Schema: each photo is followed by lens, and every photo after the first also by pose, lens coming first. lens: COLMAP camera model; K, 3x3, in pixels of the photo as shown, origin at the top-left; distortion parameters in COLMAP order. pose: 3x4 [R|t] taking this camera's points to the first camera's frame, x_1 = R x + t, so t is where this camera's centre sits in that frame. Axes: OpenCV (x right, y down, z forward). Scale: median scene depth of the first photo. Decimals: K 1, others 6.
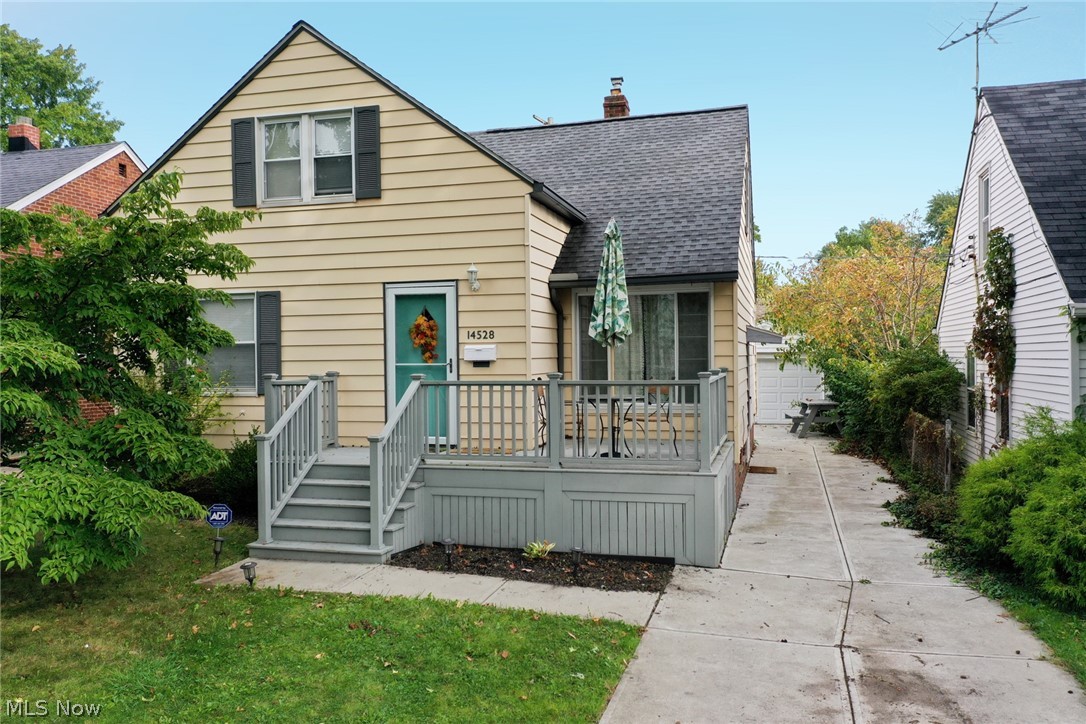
lens RADIAL K [[870.7, 0, 541.0], [0, 870.7, 358.8], [0, 0, 1]] dist [0.009664, 0.002112]
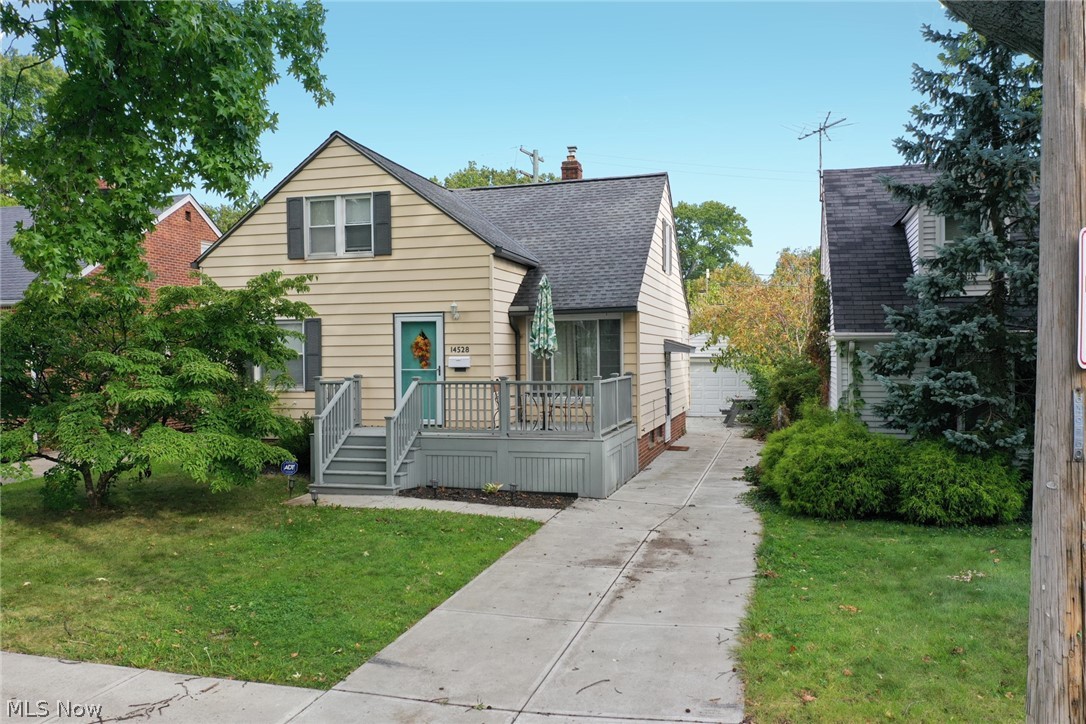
lens RADIAL K [[870.7, 0, 544.7], [0, 870.7, 364.8], [0, 0, 1]] dist [0.009664, 0.002112]
pose [[0.999999, 0.001098, -0.000175, 0.071911], [-0.001096, 0.999962, 0.008598, -0.014504], [0.000184, -0.008598, 0.999963, -0.452587]]
